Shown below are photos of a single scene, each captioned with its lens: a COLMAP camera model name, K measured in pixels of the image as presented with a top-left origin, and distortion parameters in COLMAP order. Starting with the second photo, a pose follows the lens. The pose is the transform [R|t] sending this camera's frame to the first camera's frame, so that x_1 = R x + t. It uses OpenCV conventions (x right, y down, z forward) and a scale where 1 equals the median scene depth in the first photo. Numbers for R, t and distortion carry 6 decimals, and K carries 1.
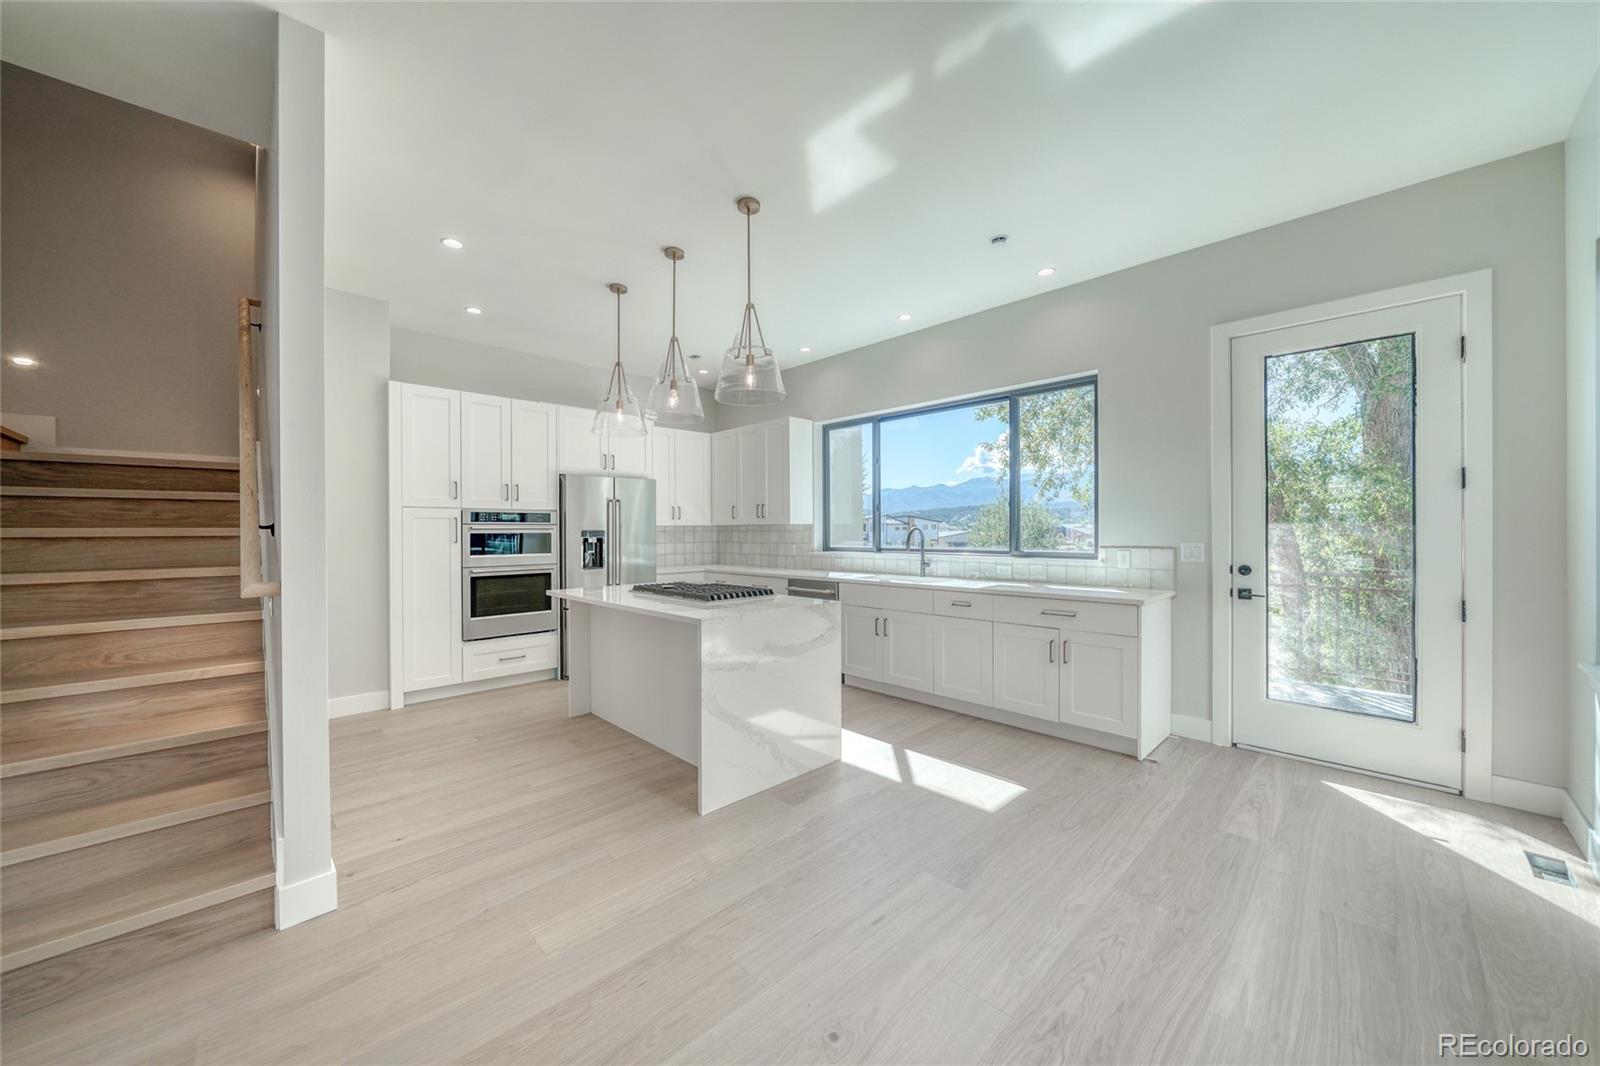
lens RADIAL K [[582.9, 0, 798.8], [0, 582.9, 533.1], [0, 0, 1]] dist [-0.010793, -0.000155]
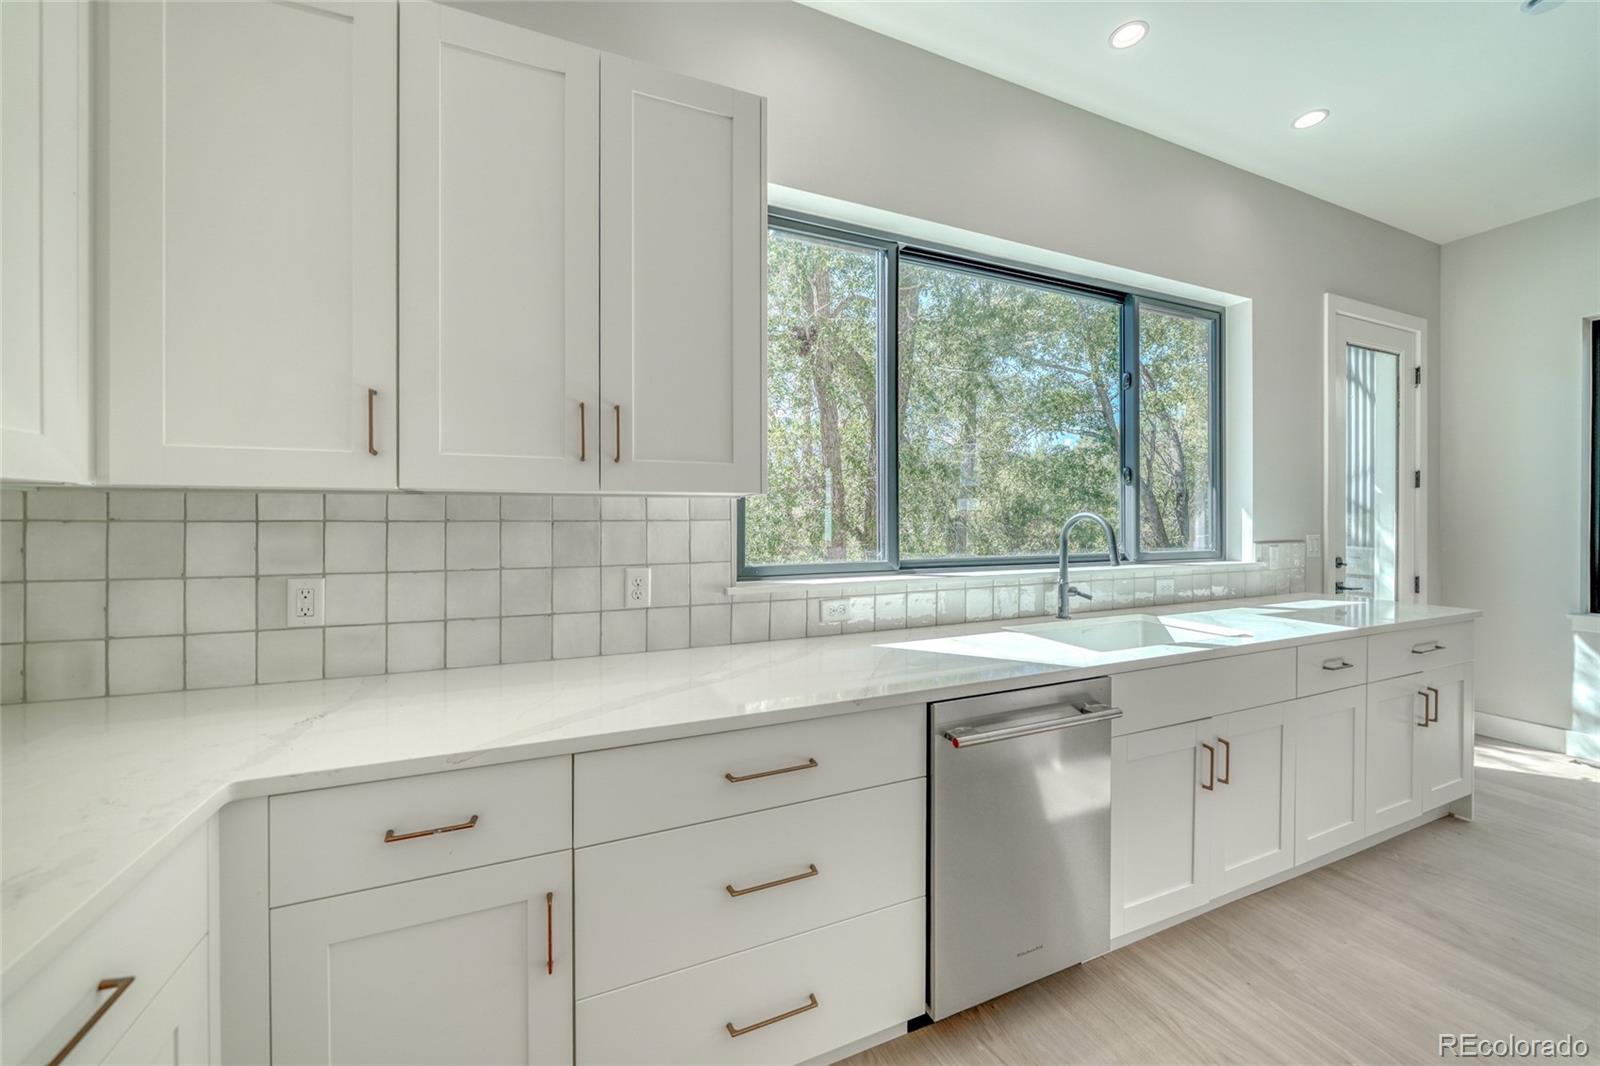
lens RADIAL K [[582.9, 0, 800.2], [0, 582.9, 520.0], [0, 0, 1]] dist [-0.010793, -0.000155]
pose [[0.369160, 0.003893, 0.929358, -0.262903], [0.004288, 0.999973, -0.005892, -0.001830], [-0.929356, 0.006160, 0.369134, 0.898866]]
